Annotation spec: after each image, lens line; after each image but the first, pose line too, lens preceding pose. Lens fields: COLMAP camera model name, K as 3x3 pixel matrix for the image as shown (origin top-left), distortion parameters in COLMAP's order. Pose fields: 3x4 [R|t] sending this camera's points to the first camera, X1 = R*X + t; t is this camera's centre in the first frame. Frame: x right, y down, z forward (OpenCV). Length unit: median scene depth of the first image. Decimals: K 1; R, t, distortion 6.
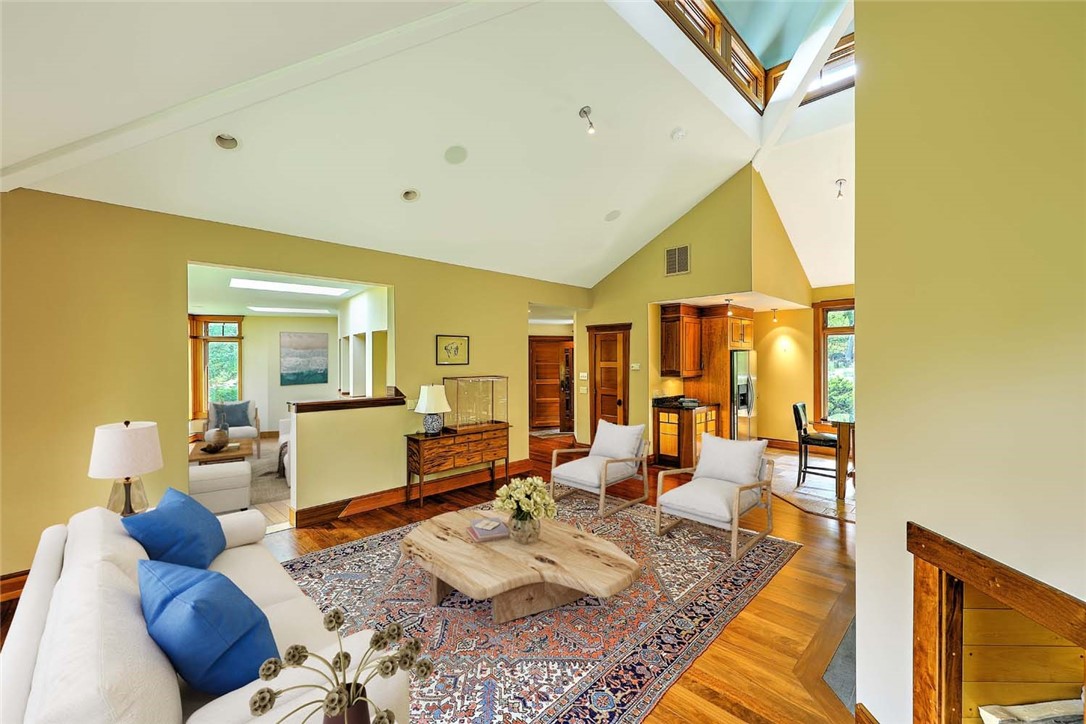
lens RADIAL K [[438.4, 0, 542.5], [0, 438.4, 359.8], [0, 0, 1]] dist [0.001440, 0.000054]
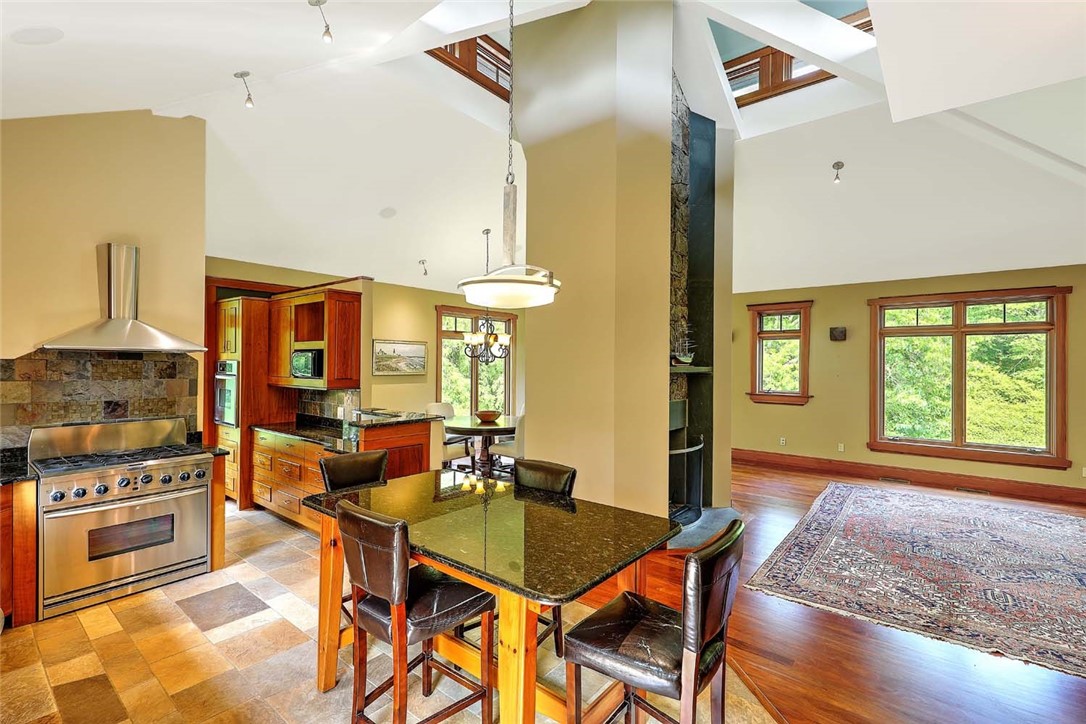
lens RADIAL K [[485.8, 0, 541.3], [0, 485.8, 361.4], [0, 0, 1]] dist [0.005220, -0.000867]
pose [[-0.994833, -0.003156, -0.101480, 1.252285], [-0.003394, 0.999992, 0.002179, -0.007653], [0.101472, 0.002512, -0.994835, 2.197590]]
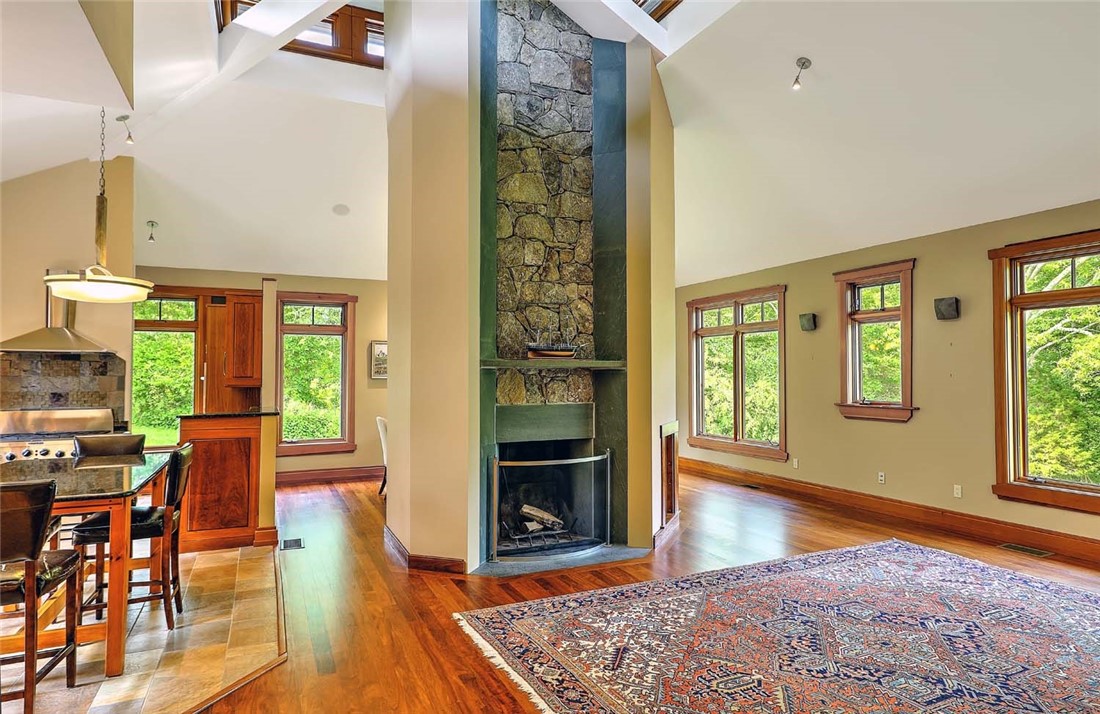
lens RADIAL K [[637.3, 0, 552.4], [0, 637.3, 358.9], [0, 0, 1]] dist [0.012044, -0.000547]
pose [[-0.937520, 0.013846, 0.347655, 0.096448], [0.007423, 0.999776, -0.019800, 0.039235], [-0.347851, -0.015983, -0.937414, 2.234881]]
